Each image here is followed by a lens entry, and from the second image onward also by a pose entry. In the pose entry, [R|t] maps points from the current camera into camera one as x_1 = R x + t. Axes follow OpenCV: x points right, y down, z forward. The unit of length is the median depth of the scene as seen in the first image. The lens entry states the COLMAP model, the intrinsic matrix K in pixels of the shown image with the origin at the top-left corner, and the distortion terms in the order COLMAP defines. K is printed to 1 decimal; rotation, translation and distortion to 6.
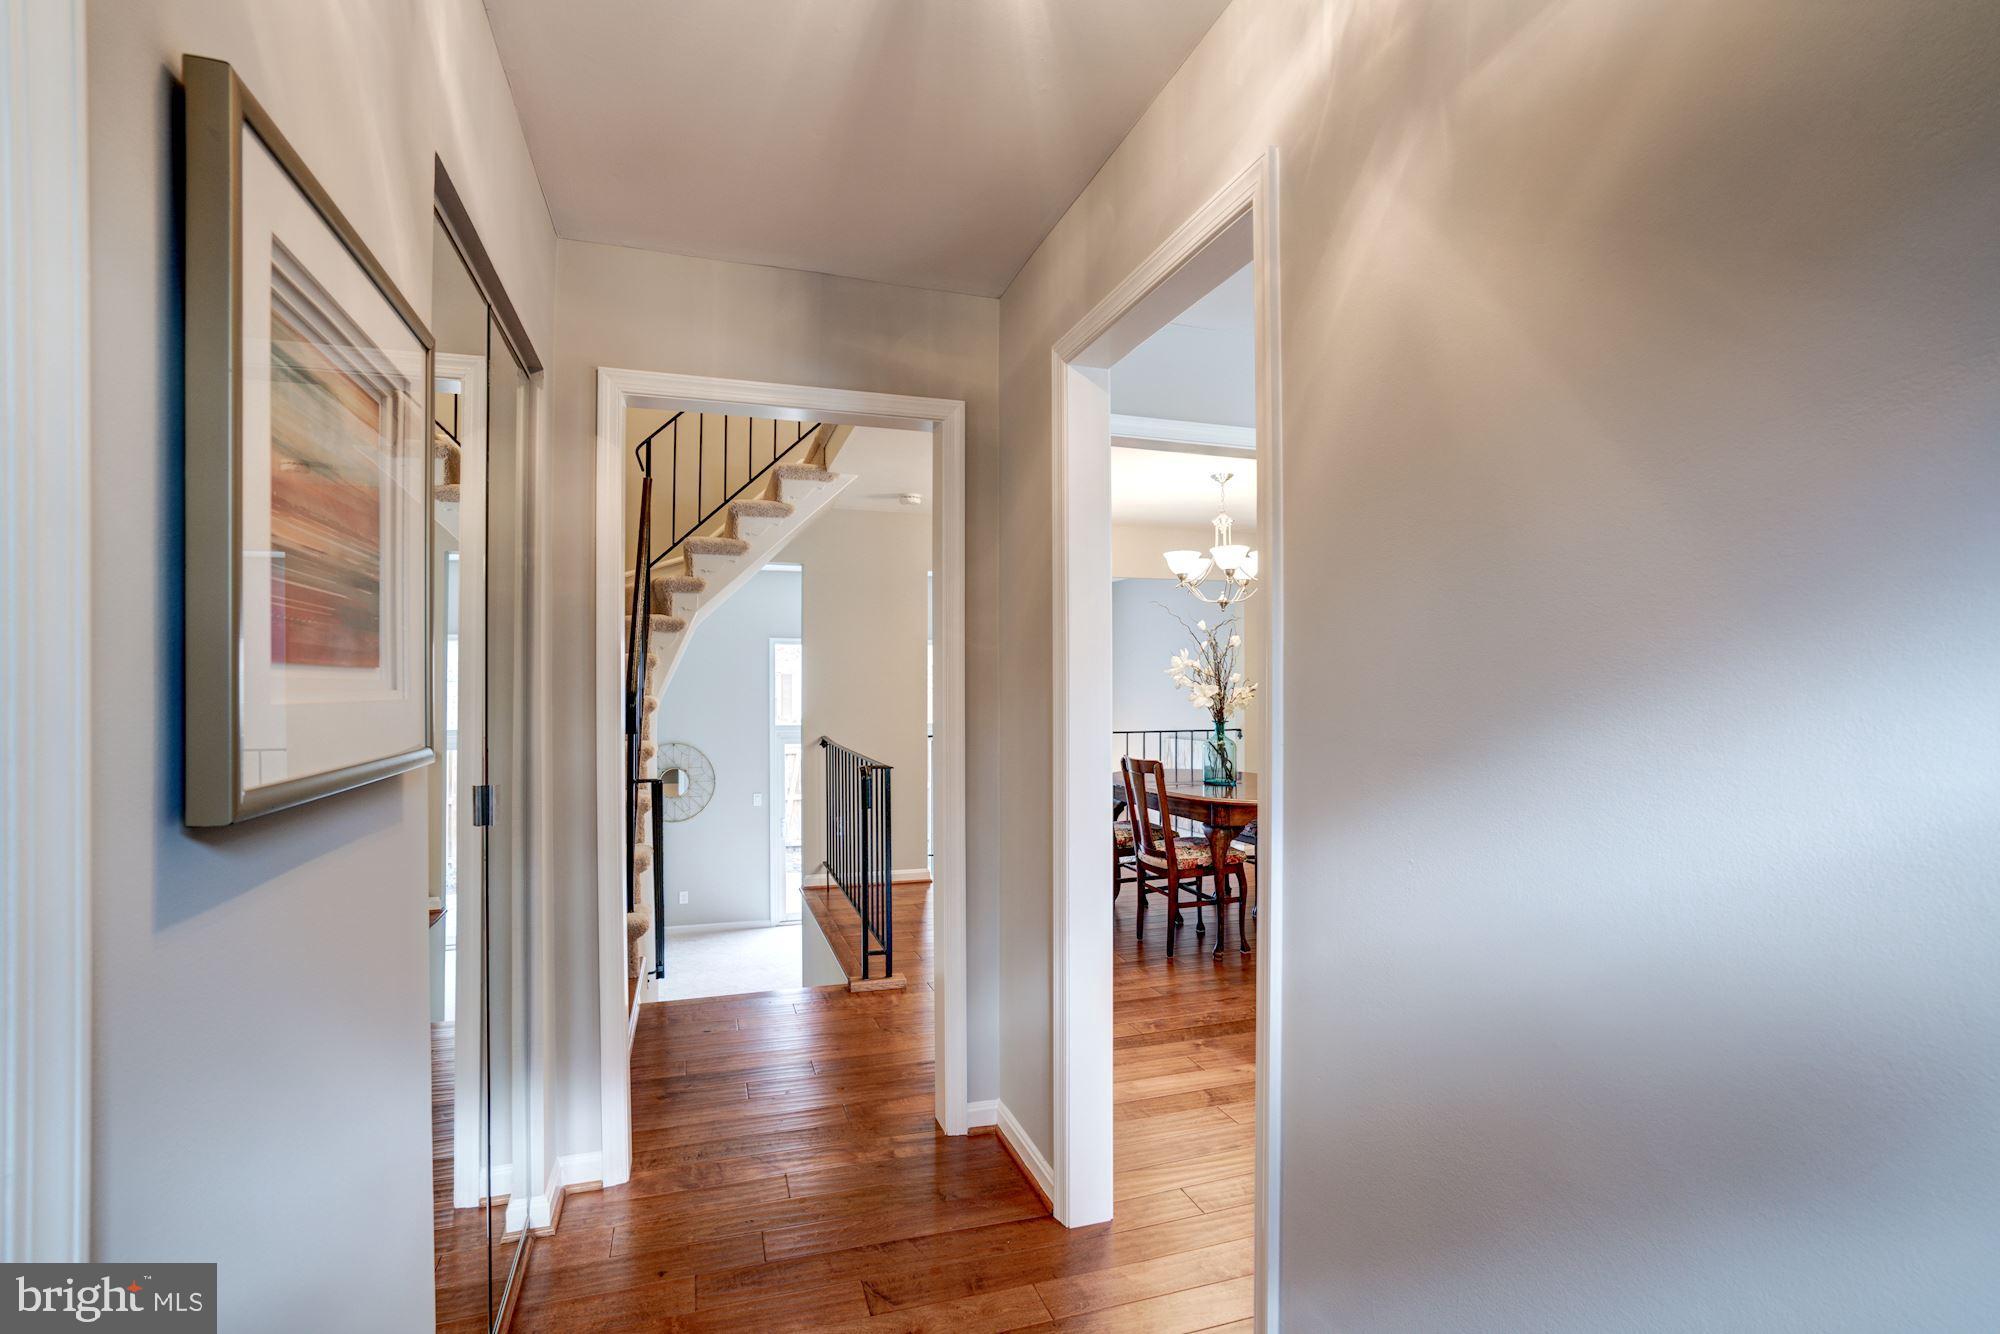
lens RADIAL K [[918.3, 0, 1003.6], [0, 918.3, 675.5], [0, 0, 1]] dist [-0.015101, 0.000912]
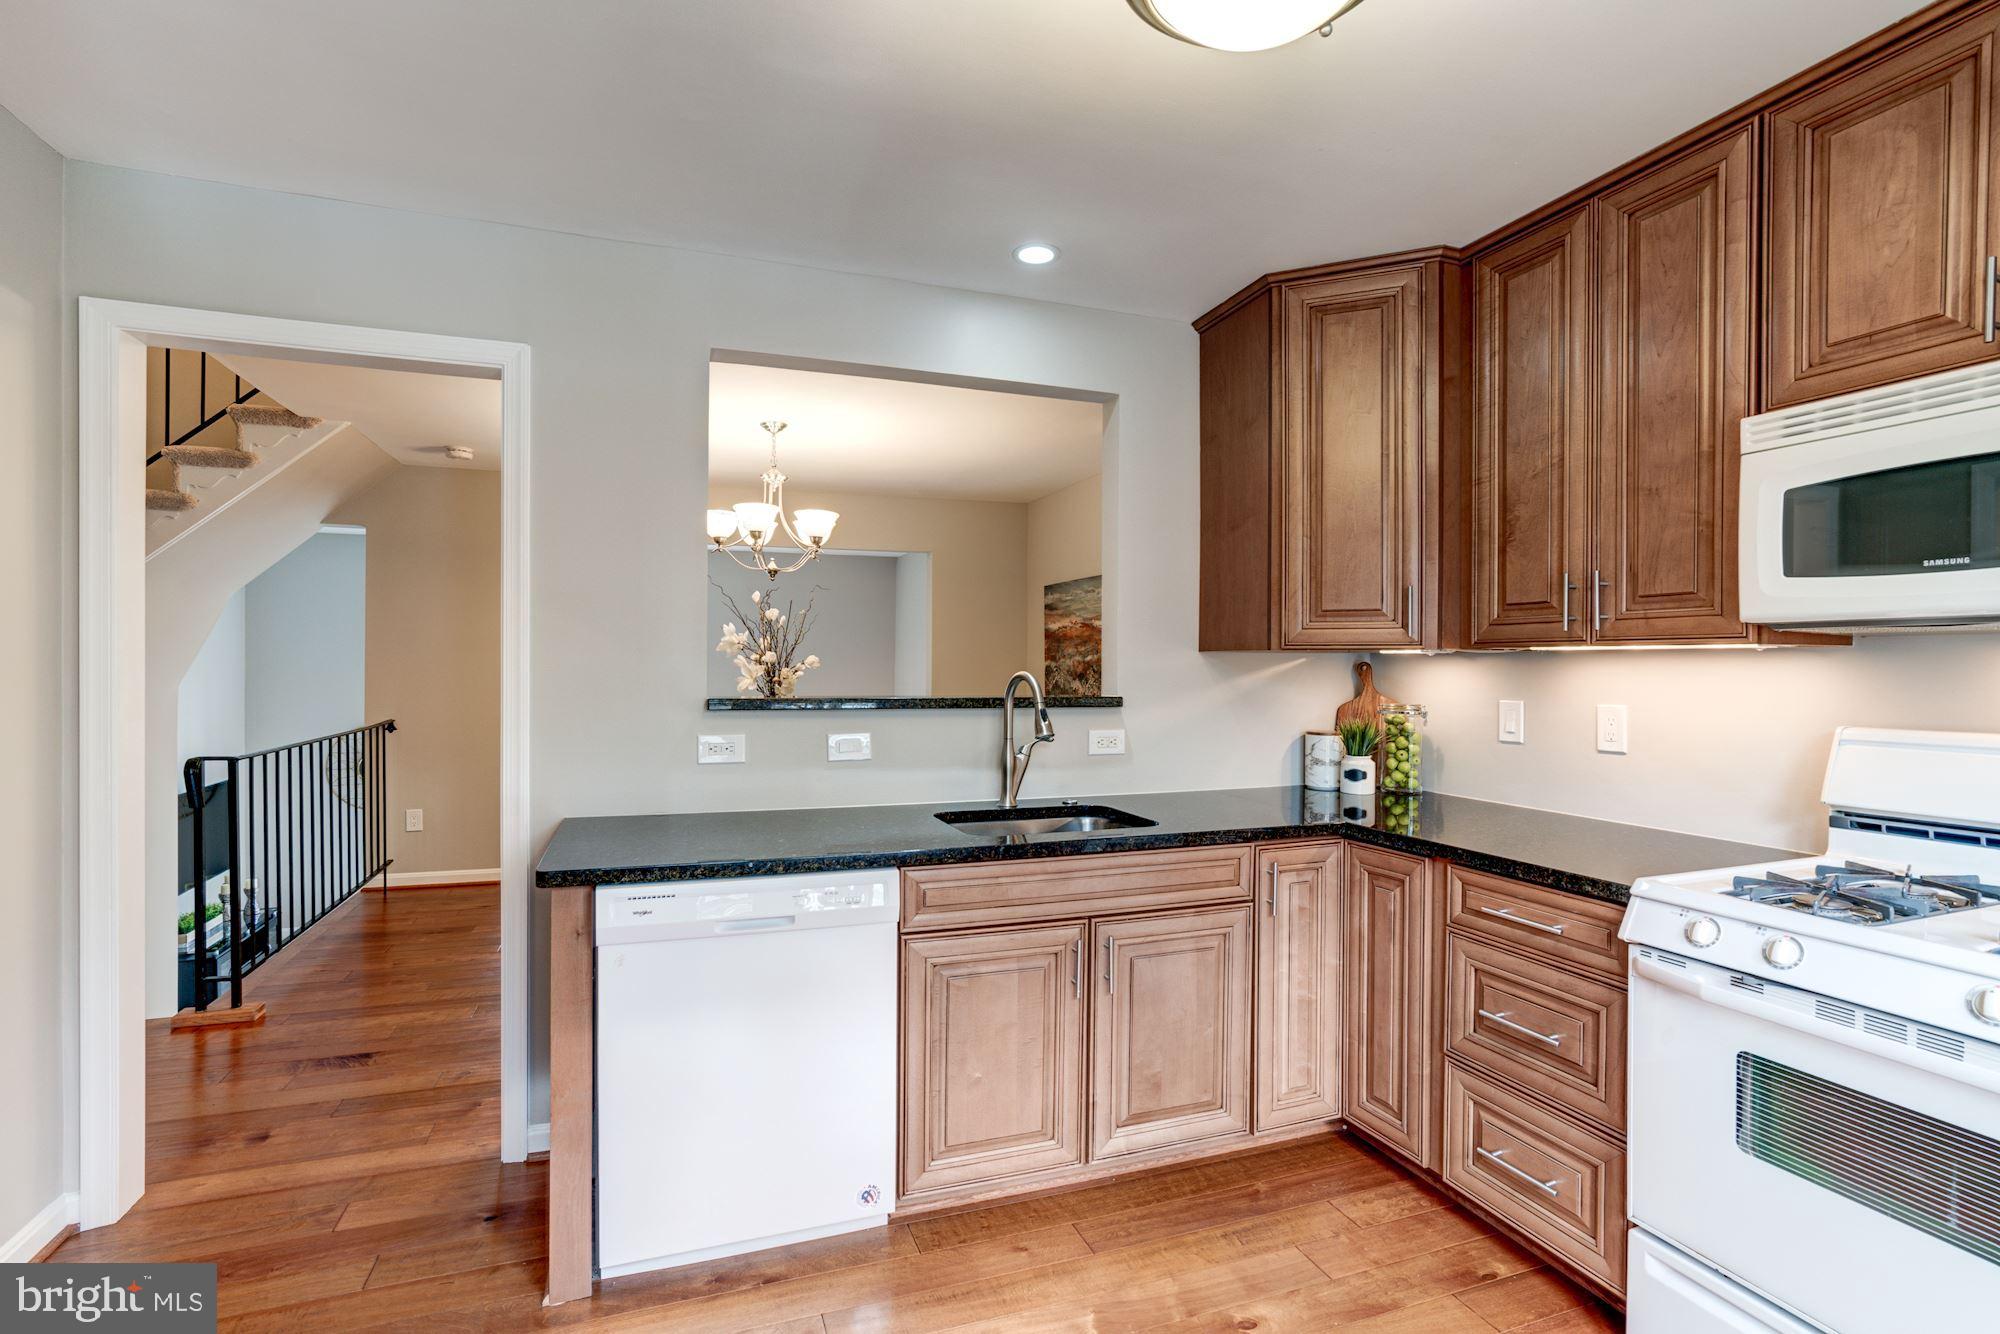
lens RADIAL K [[918.3, 0, 1003.6], [0, 918.3, 675.5], [0, 0, 1]] dist [-0.015101, 0.000912]
pose [[0.999890, 0.008175, 0.012397, 0.455261], [-0.008396, 0.999806, 0.017824, 0.002112], [-0.012249, -0.017926, 0.999764, 0.128999]]
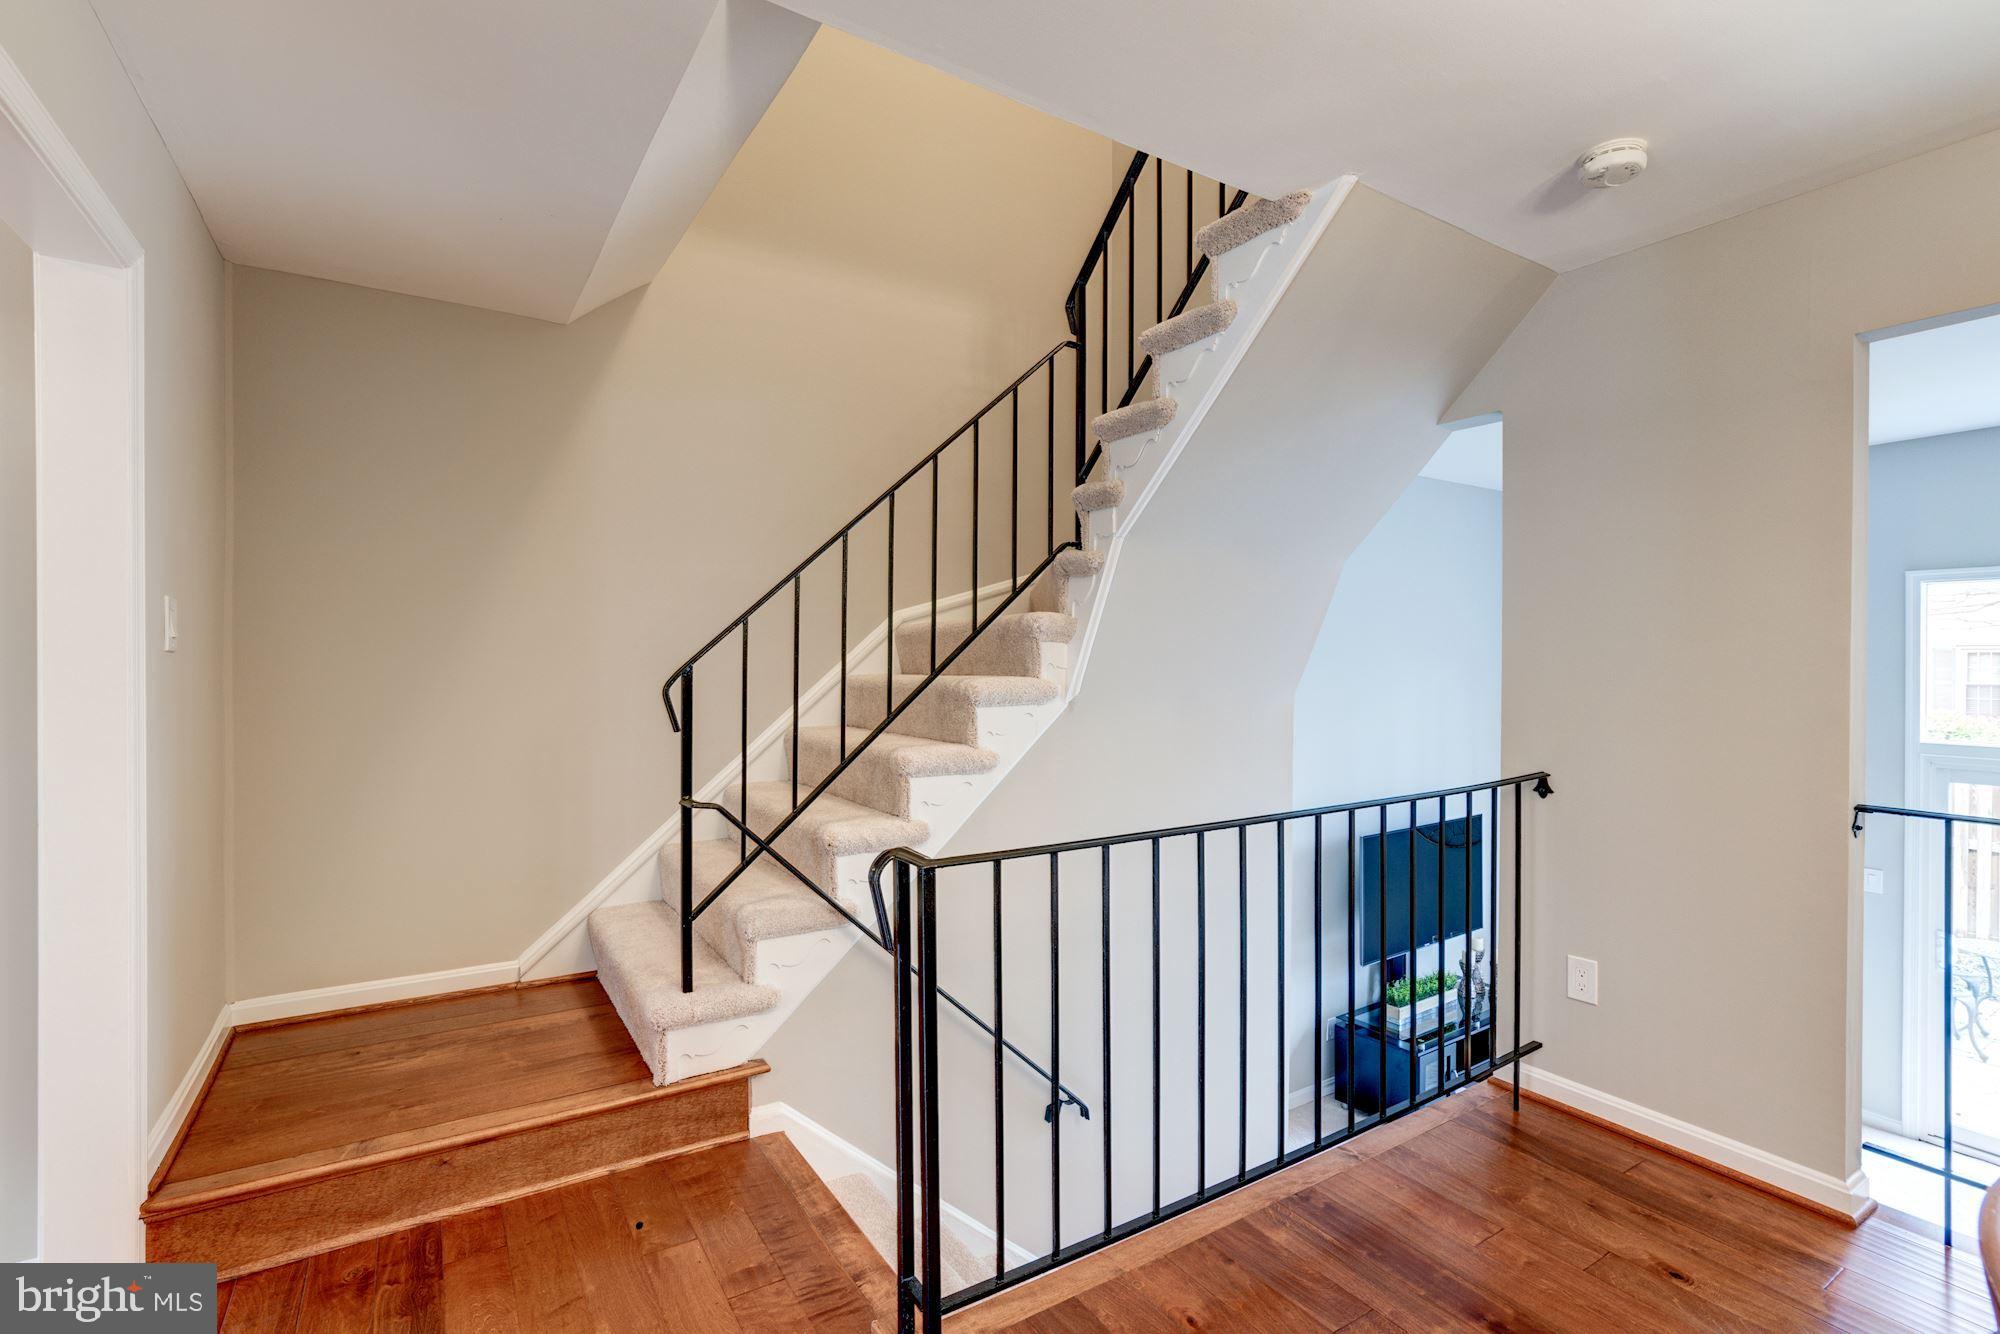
lens RADIAL K [[937.0, 0, 1007.3], [0, 937.0, 659.5], [0, 0, 1]] dist [-0.000343, 0.000164]
pose [[0.227075, 0.006580, -0.973855, 0.234214], [0.005645, 0.999951, 0.008073, 0.004192], [0.973861, -0.007330, 0.227027, 0.747849]]
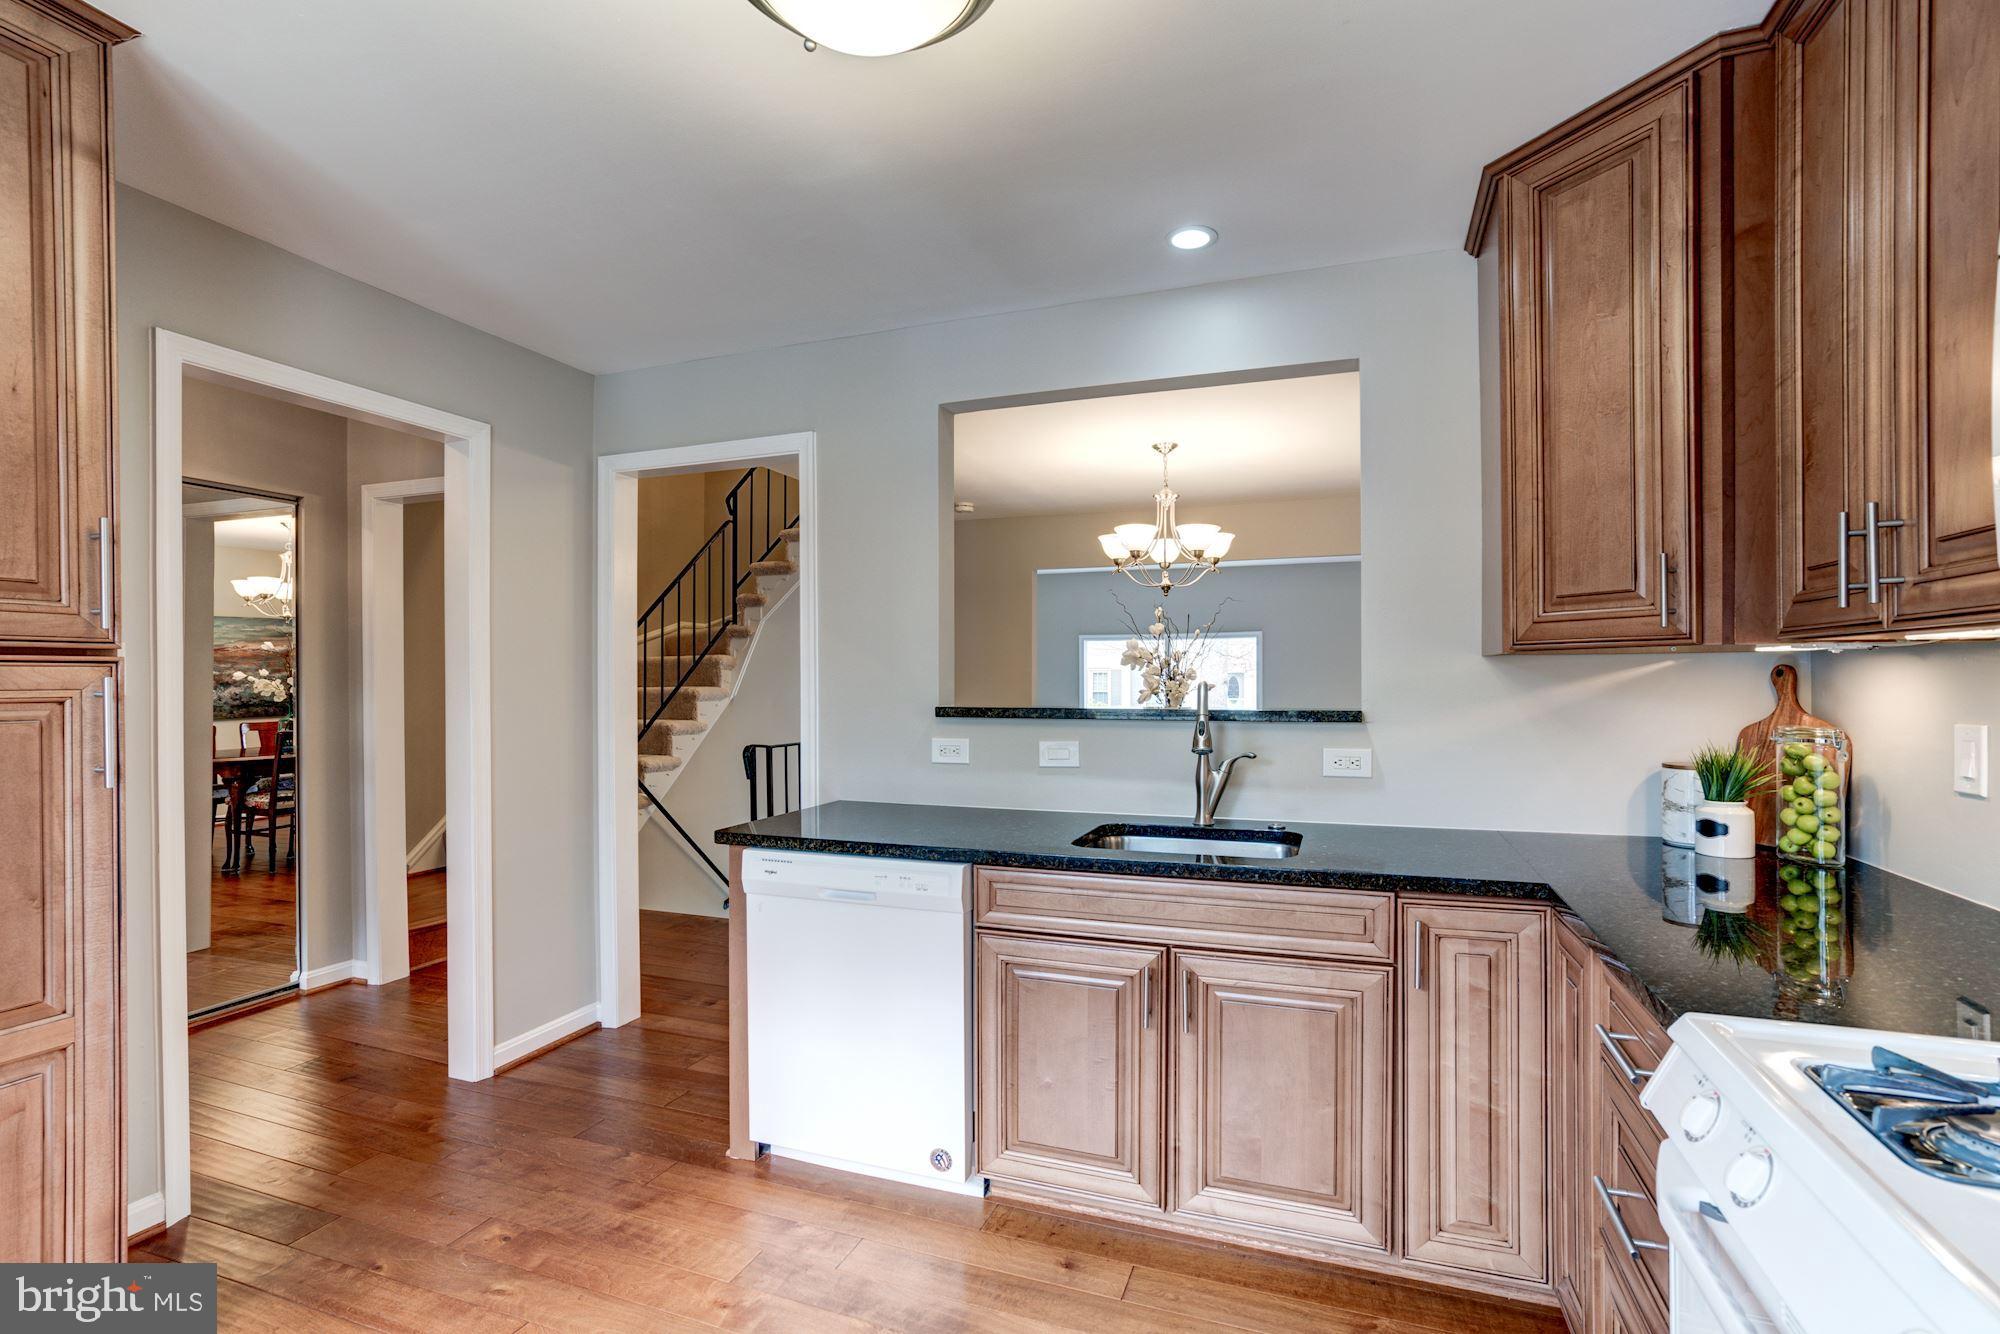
lens RADIAL K [[908.2, 0, 998.4], [0, 908.2, 684.6], [0, 0, 1]] dist [-0.008620, 0.001055]
pose [[0.780243, 0.003393, -0.625467, 0.681361], [0.007660, 0.999858, 0.014980, 0.002471], [0.625430, -0.016479, 0.780106, 0.200460]]
